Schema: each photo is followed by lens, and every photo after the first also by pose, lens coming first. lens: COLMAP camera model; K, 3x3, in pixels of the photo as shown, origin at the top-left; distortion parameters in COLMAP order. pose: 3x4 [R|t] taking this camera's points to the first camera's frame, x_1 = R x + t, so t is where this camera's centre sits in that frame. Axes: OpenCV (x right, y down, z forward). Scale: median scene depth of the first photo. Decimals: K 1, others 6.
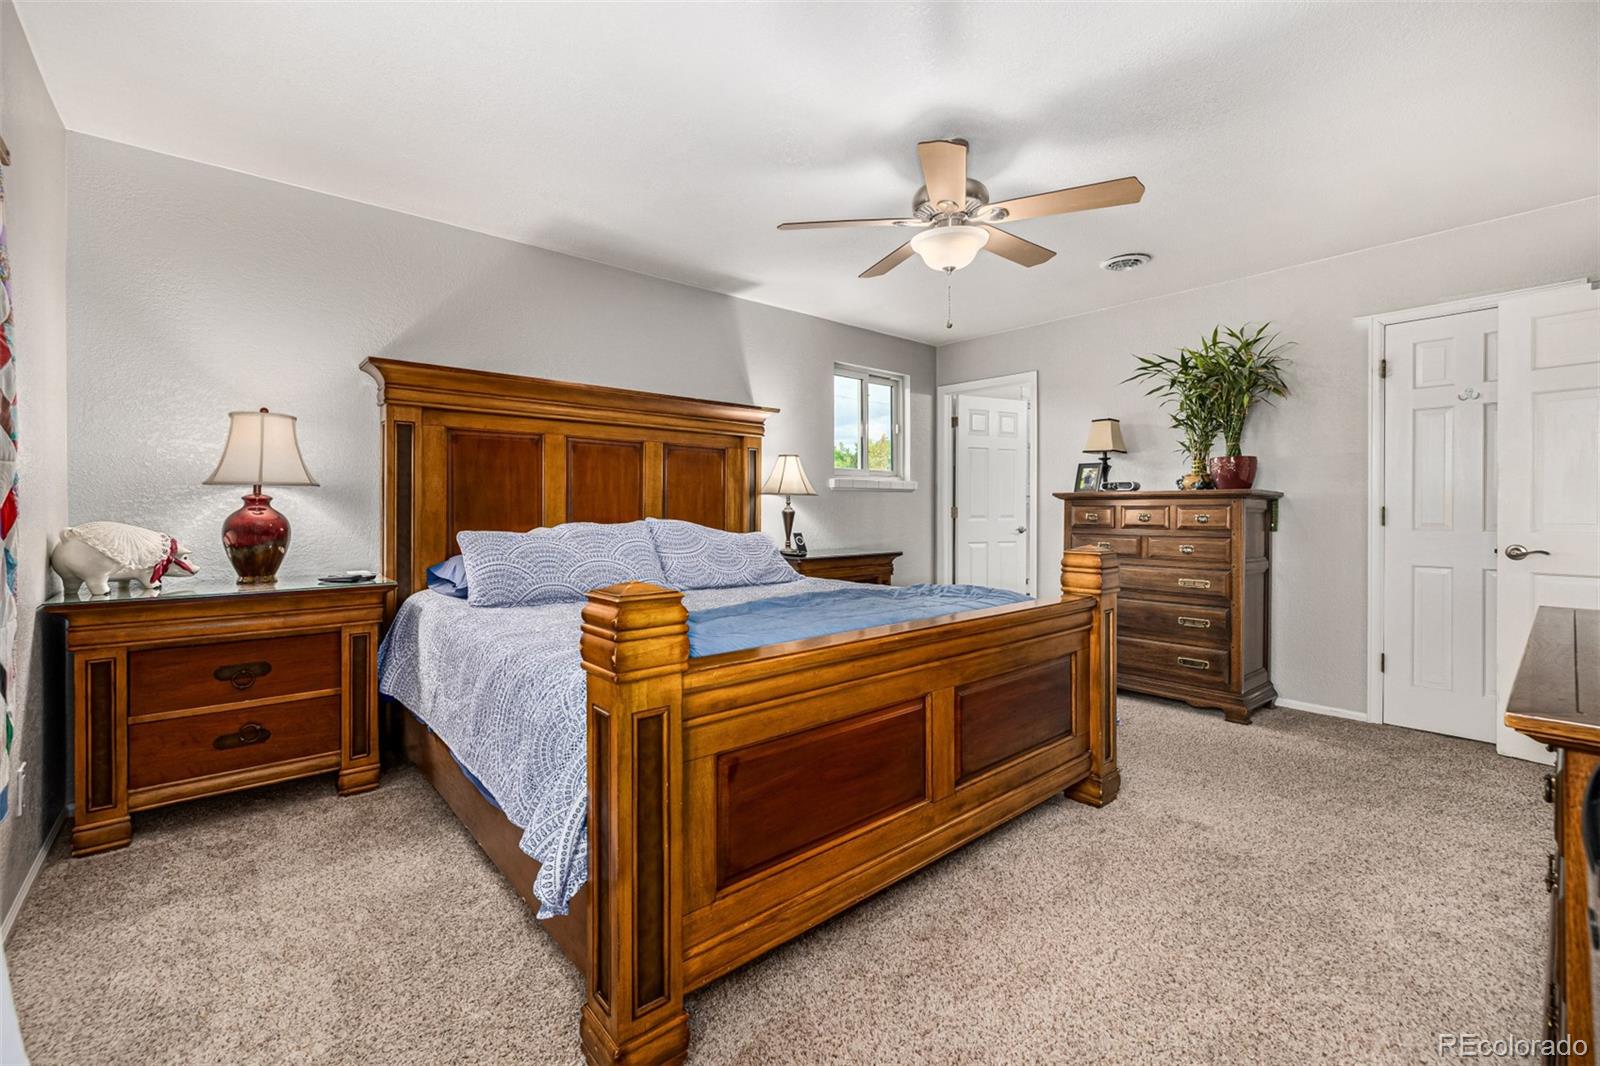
lens RADIAL K [[677.5, 0, 799.1], [0, 677.5, 509.7], [0, 0, 1]] dist [-0.011916, 0.000179]
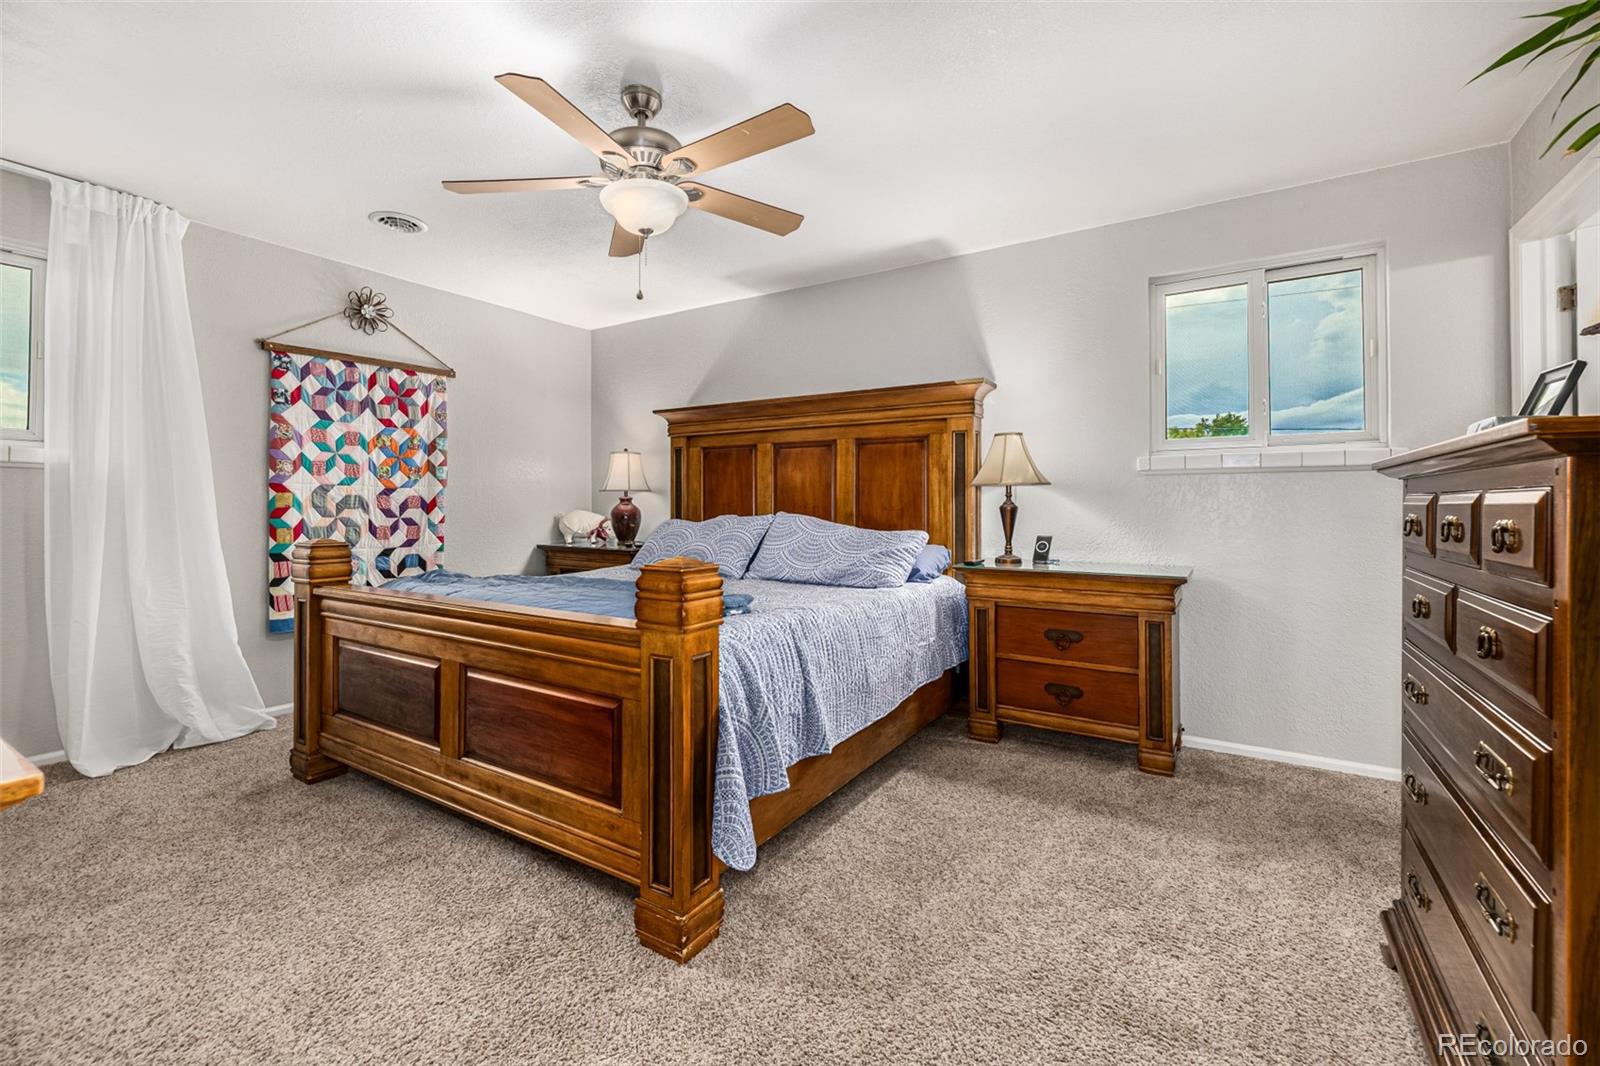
lens RADIAL K [[677.5, 0, 795.0], [0, 677.5, 504.2], [0, 0, 1]] dist [-0.011916, 0.000179]
pose [[0.280302, -0.000607, -0.959912, 0.830043], [0.001526, 0.999999, -0.000186, -0.000116], [0.959911, -0.001413, 0.280303, 0.697844]]
